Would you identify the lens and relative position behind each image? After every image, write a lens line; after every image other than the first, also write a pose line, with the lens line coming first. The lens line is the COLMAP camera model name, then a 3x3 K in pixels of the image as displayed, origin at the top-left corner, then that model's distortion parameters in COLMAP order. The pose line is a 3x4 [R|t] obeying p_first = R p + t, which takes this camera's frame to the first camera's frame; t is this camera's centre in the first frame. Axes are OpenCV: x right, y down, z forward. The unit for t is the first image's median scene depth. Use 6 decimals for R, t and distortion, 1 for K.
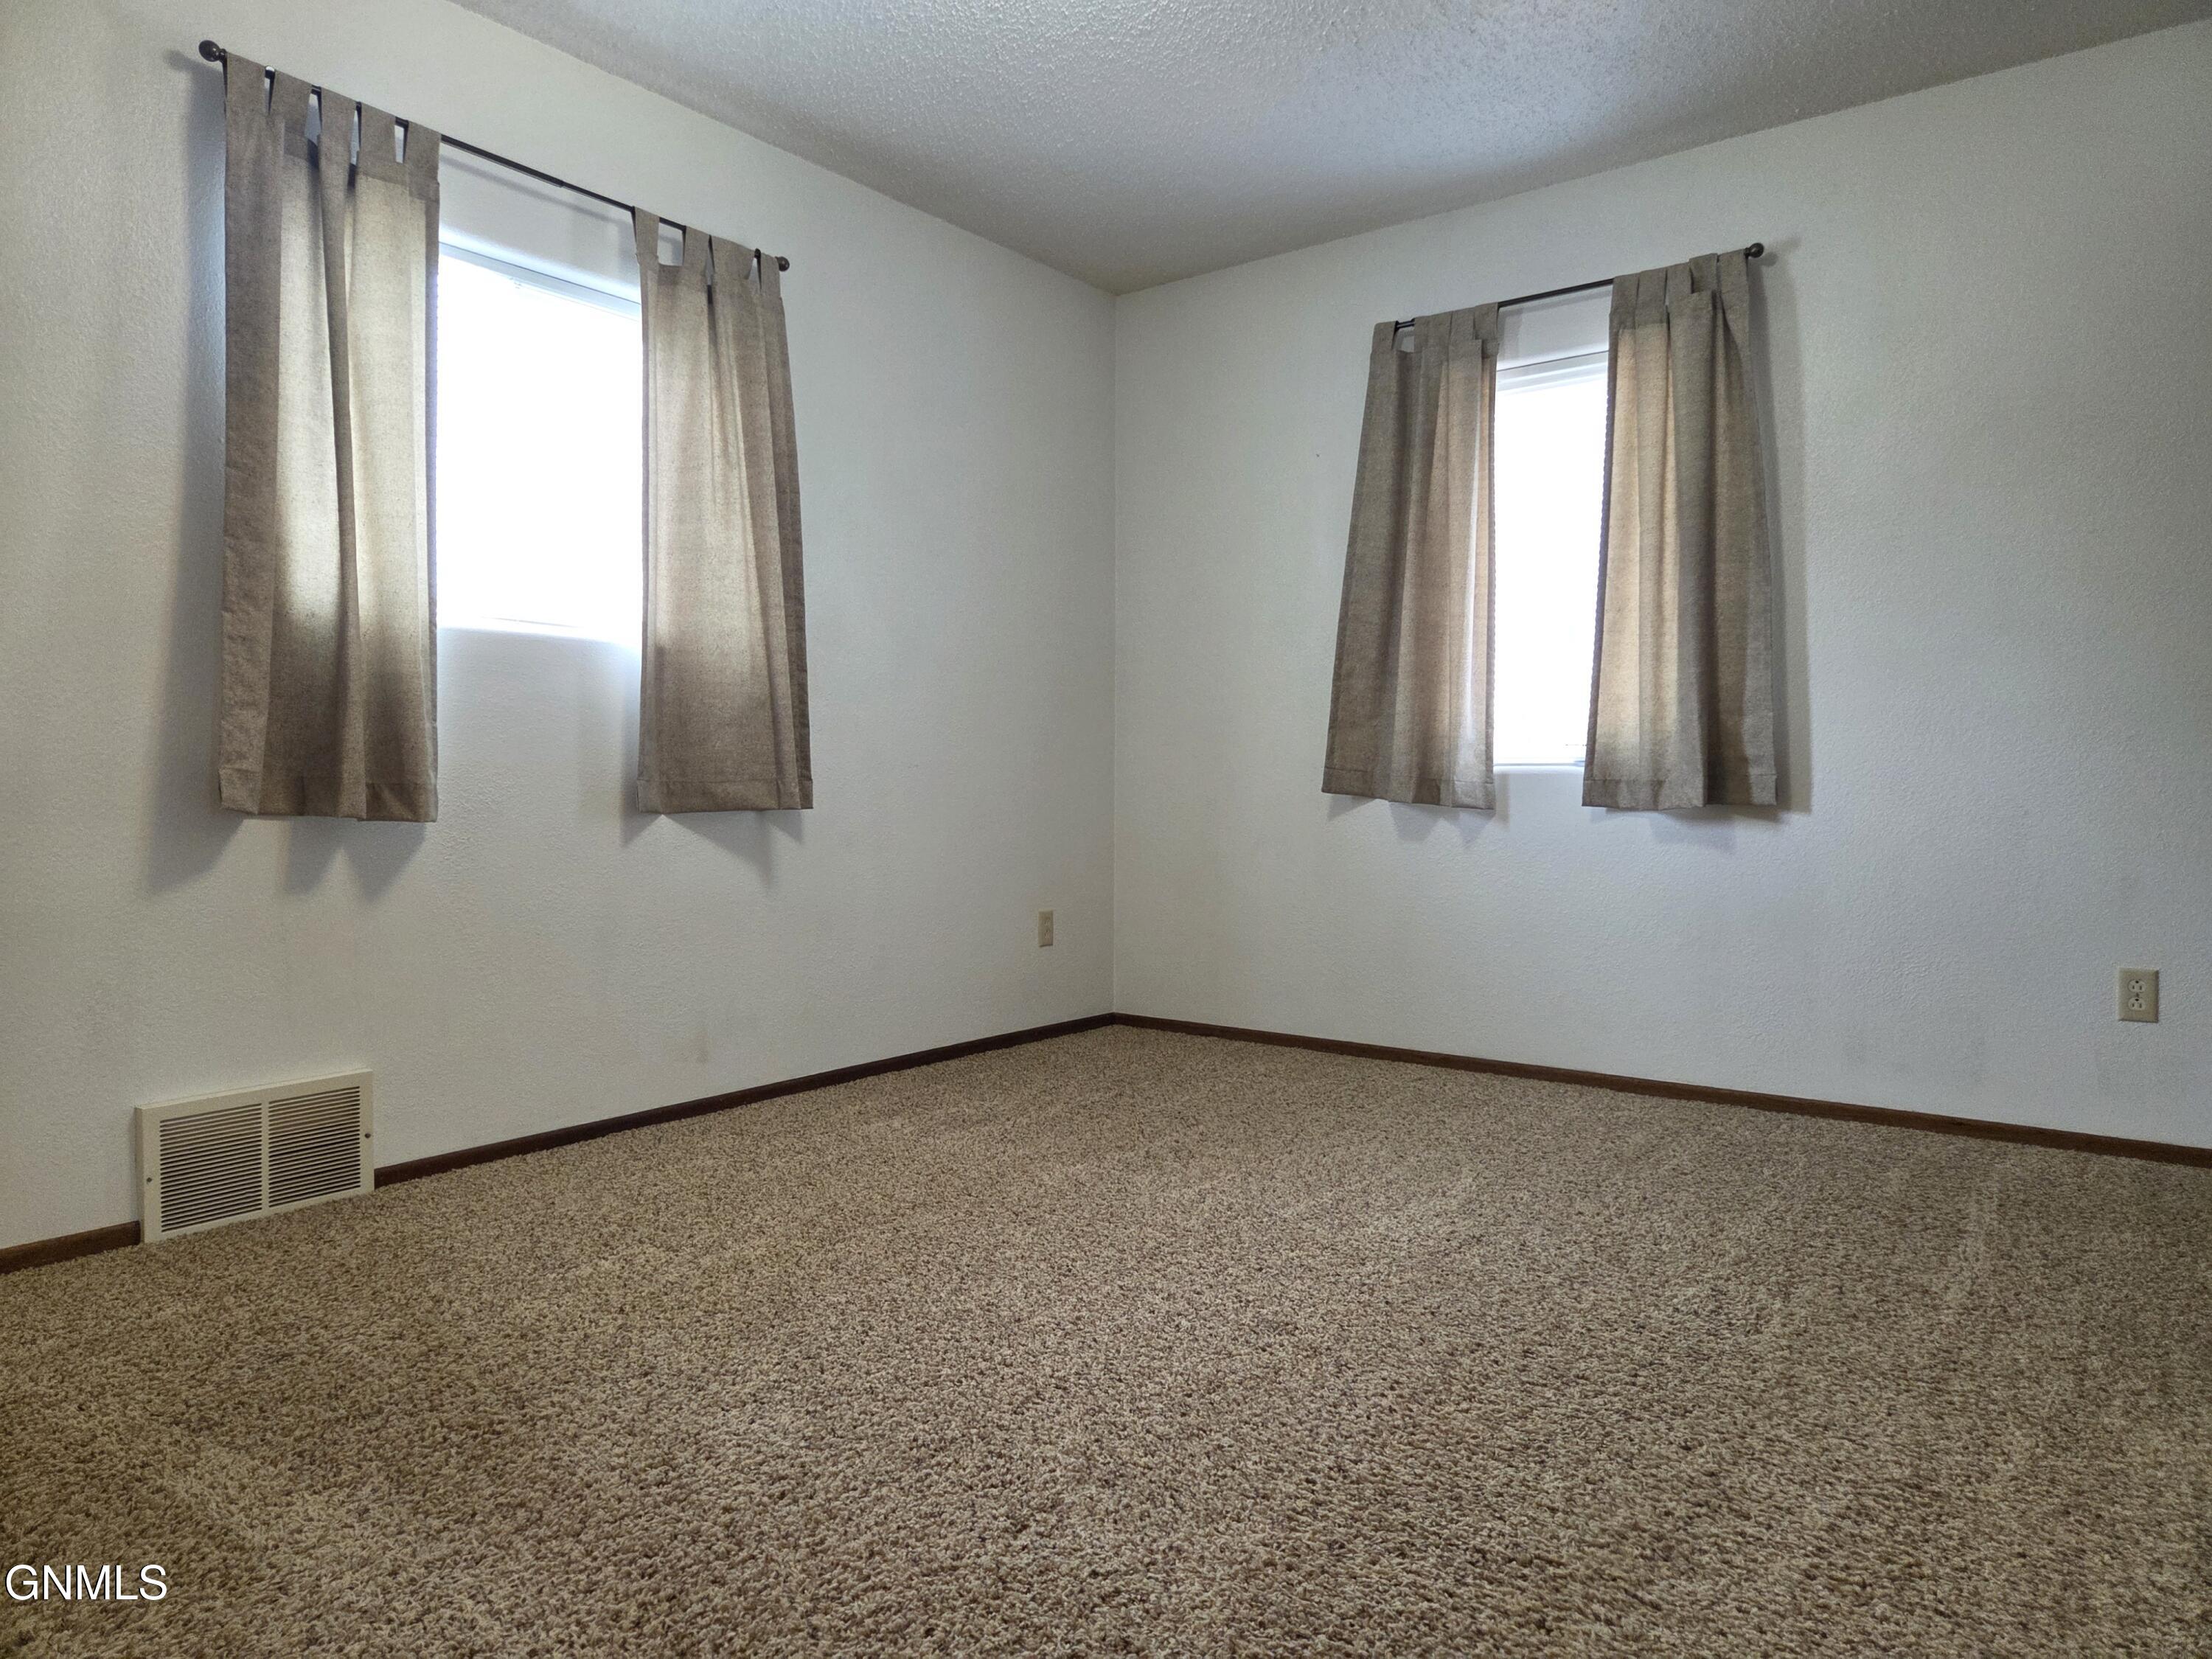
lens RADIAL K [[1477.7, 0, 1100.5], [0, 1477.7, 823.0], [0, 0, 1]] dist [0.053815, -0.011060]
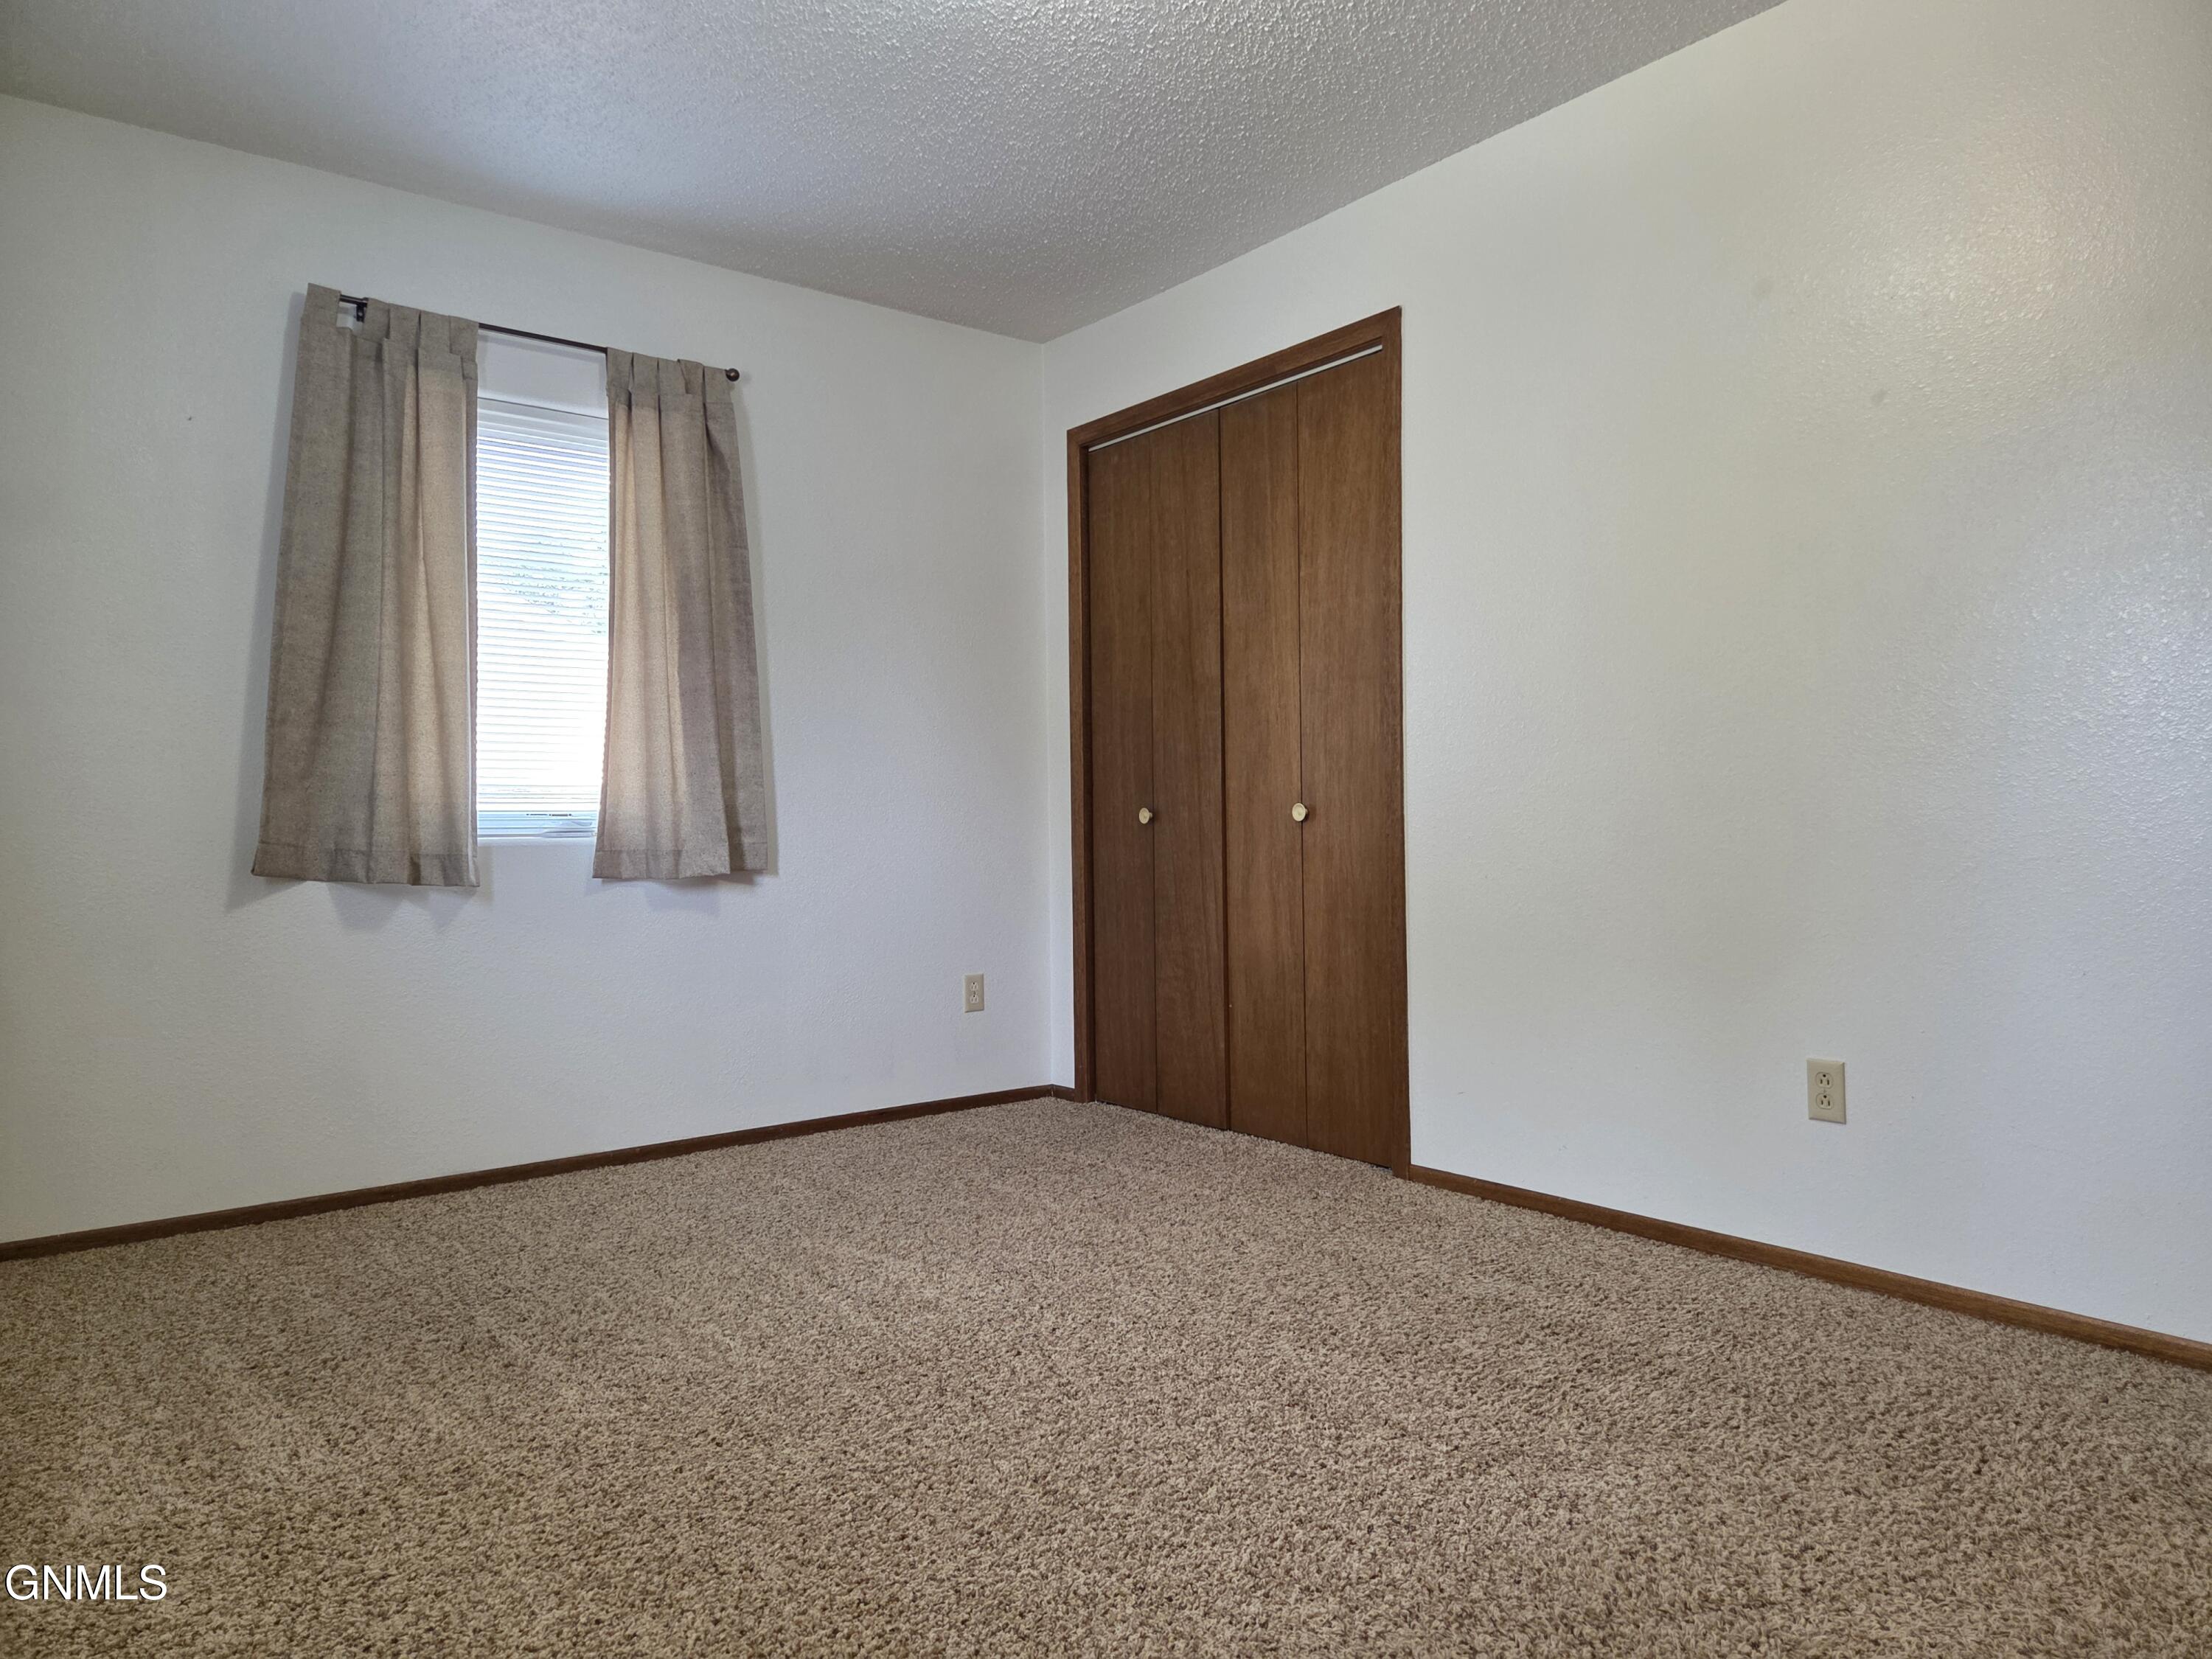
lens RADIAL K [[1477.7, 0, 1101.4], [0, 1477.7, 832.4], [0, 0, 1]] dist [0.053815, -0.011060]
pose [[0.251290, -0.010369, 0.967856, -0.532751], [0.039449, 0.999221, 0.000462, -0.028591], [-0.967108, 0.038065, 0.251503, 0.436263]]
